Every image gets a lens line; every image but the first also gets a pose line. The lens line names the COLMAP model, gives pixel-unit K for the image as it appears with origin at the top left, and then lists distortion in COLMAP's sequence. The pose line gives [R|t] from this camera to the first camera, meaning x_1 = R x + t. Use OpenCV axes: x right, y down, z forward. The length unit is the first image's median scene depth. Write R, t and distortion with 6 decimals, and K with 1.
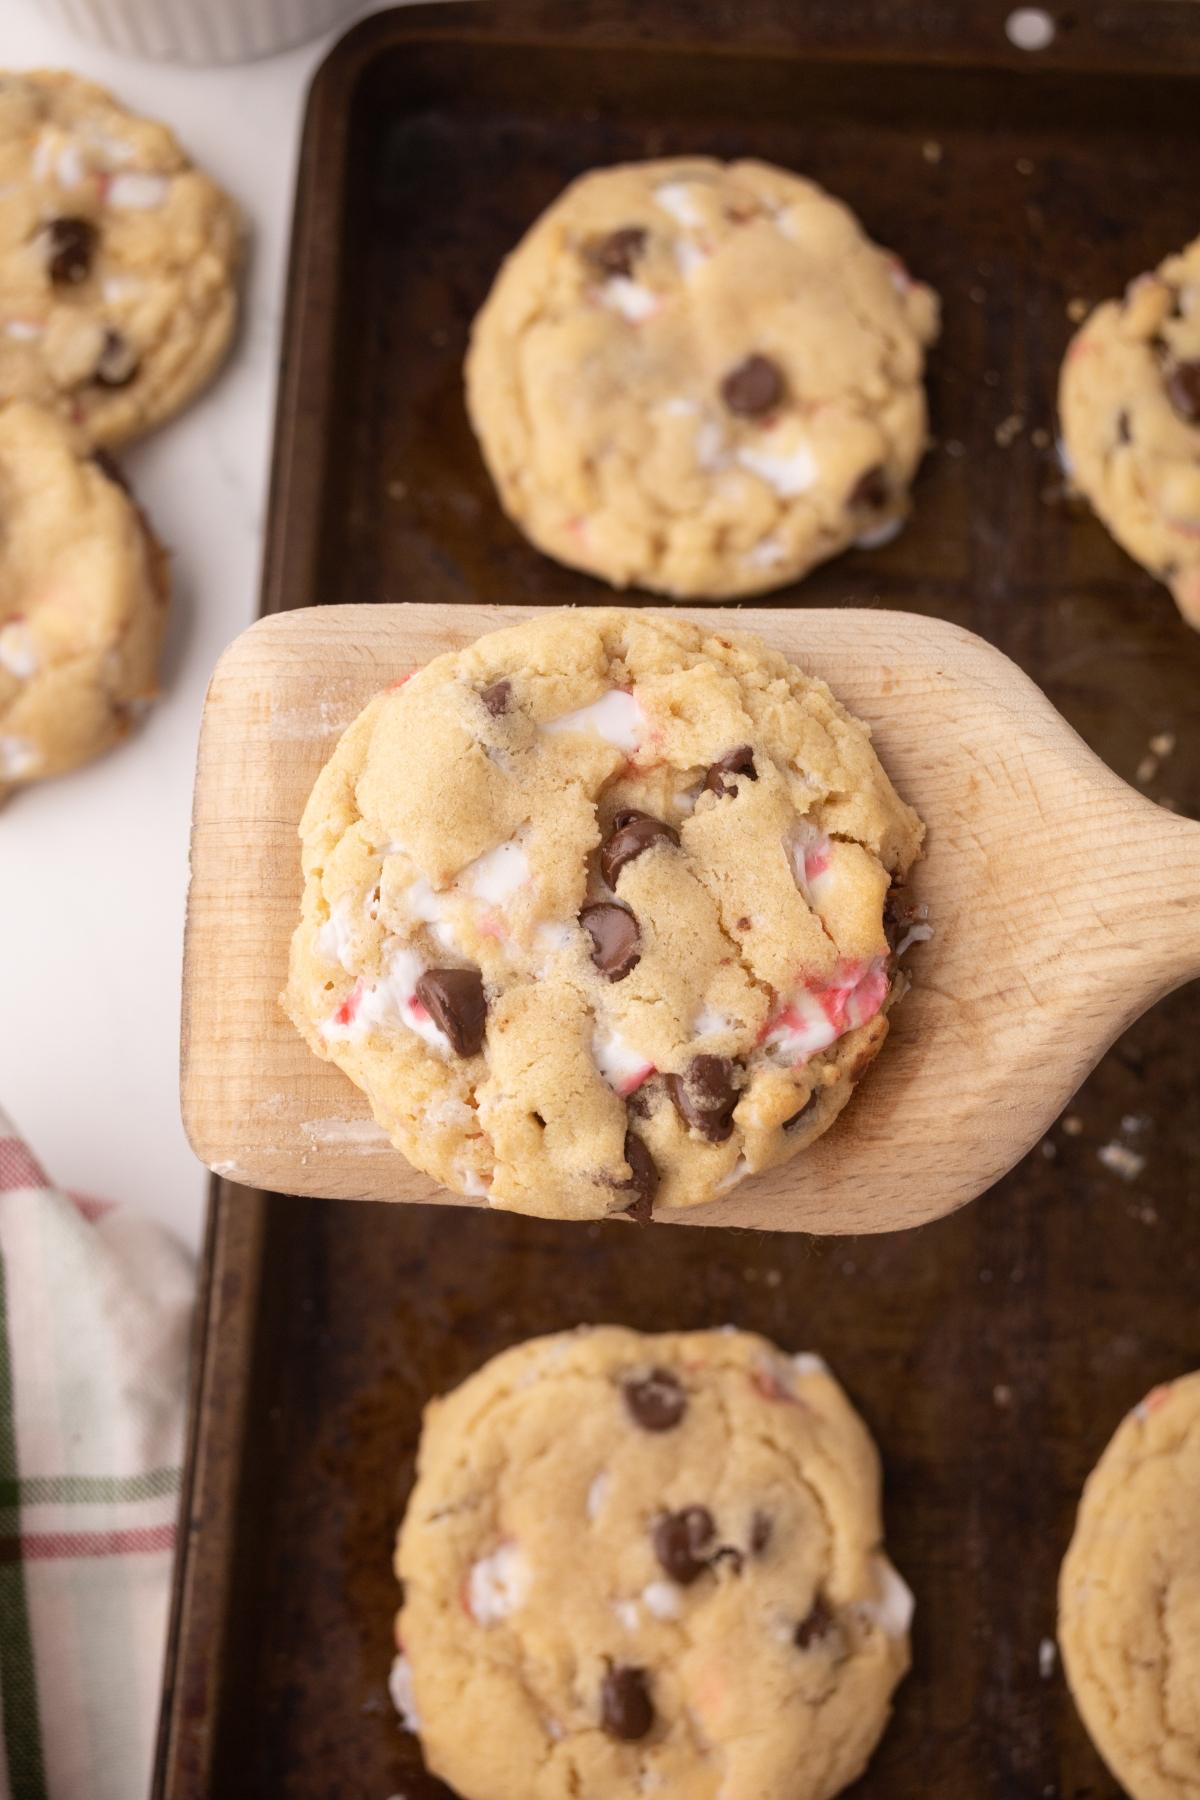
lens RADIAL K [[3883.8, 0, 600.1], [0, 3883.8, 832.9], [0, 0, 1]] dist [0.091893, 0.219475]
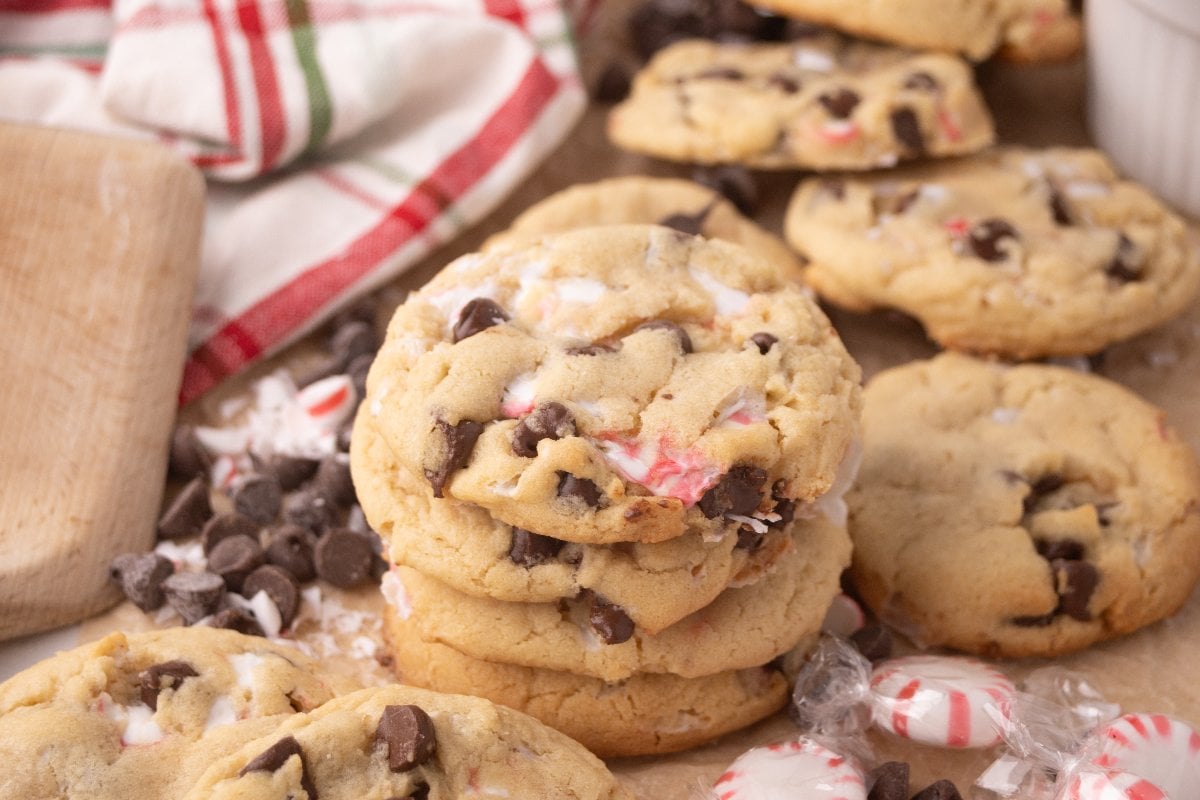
lens RADIAL K [[2589.2, 0, 600.0], [0, 2589.2, 400.0], [0, 0, 1]] dist [0.091893, 0.219475]
pose [[0.612523, 0.508672, -0.605036, 0.532117], [-0.781951, 0.501894, -0.369669, 0.351480], [0.115624, 0.699539, 0.705178, 0.404072]]
